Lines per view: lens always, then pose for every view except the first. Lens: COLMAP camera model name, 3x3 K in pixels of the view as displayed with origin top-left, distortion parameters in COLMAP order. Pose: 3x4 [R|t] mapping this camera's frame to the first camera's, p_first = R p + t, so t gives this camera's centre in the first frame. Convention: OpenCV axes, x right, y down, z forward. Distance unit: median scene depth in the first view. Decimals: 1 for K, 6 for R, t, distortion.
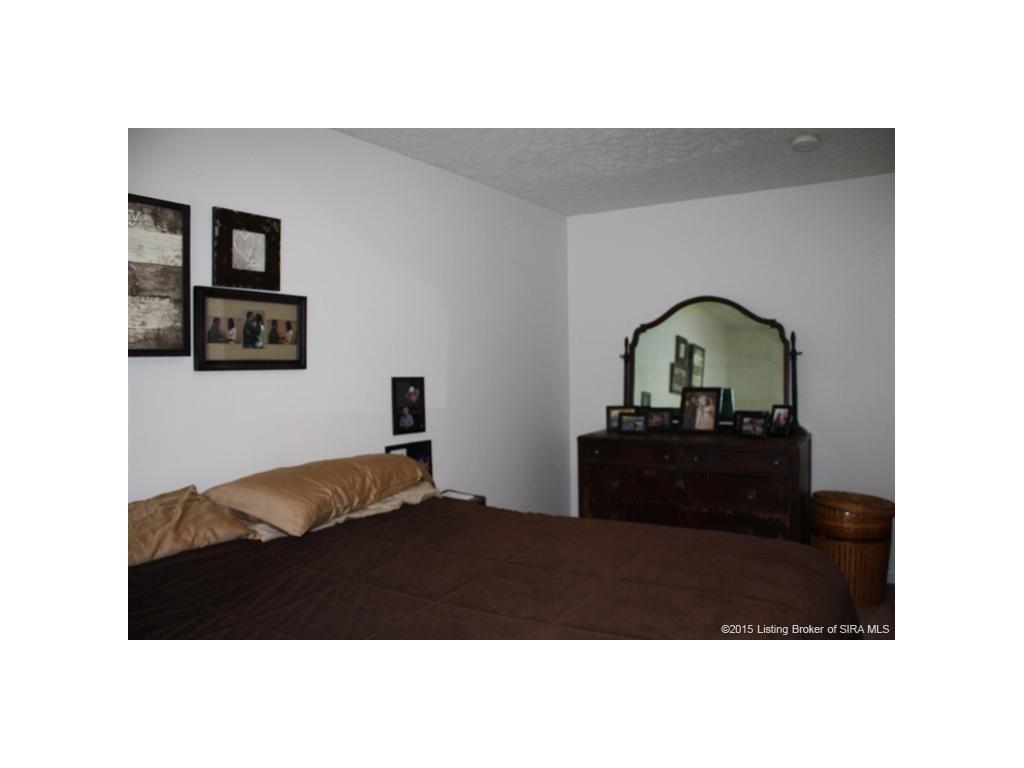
lens RADIAL K [[637.4, 0, 516.4], [0, 637.4, 381.5], [0, 0, 1]] dist [-0.178811, 0.161062]
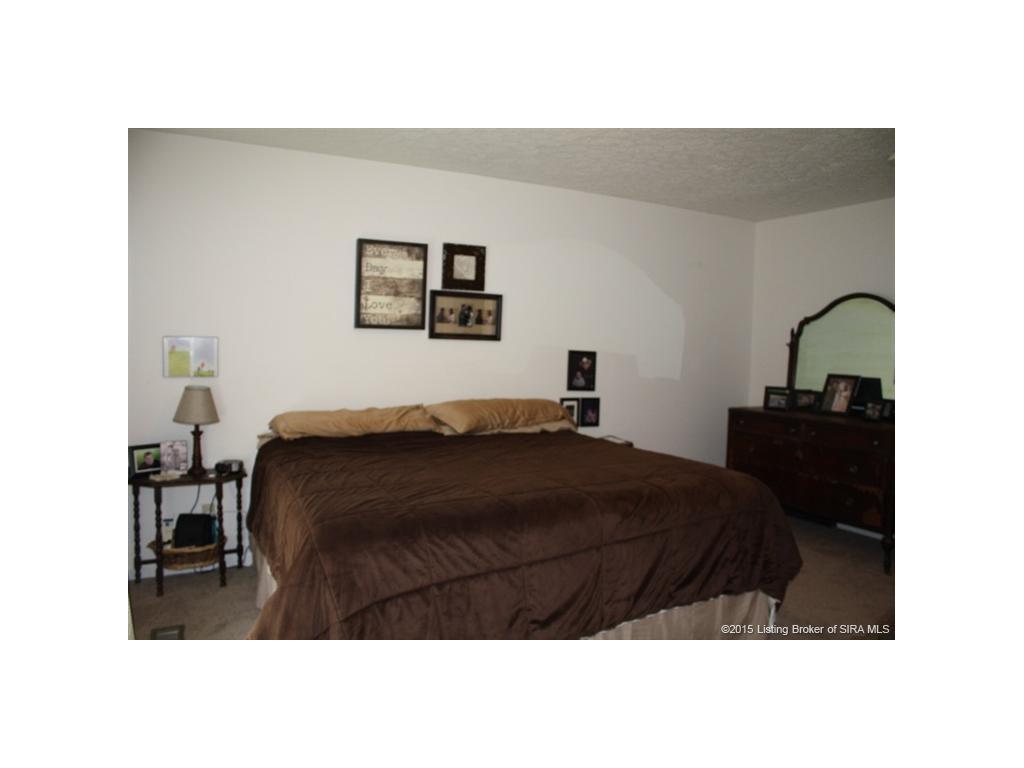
lens RADIAL K [[637.4, 0, 516.4], [0, 637.4, 381.5], [0, 0, 1]] dist [-0.178811, 0.161062]
pose [[0.863979, 0.069178, -0.498753, 0.534080], [-0.055498, 0.997565, 0.042227, 0.012305], [0.500460, -0.008804, 0.865715, -0.384968]]
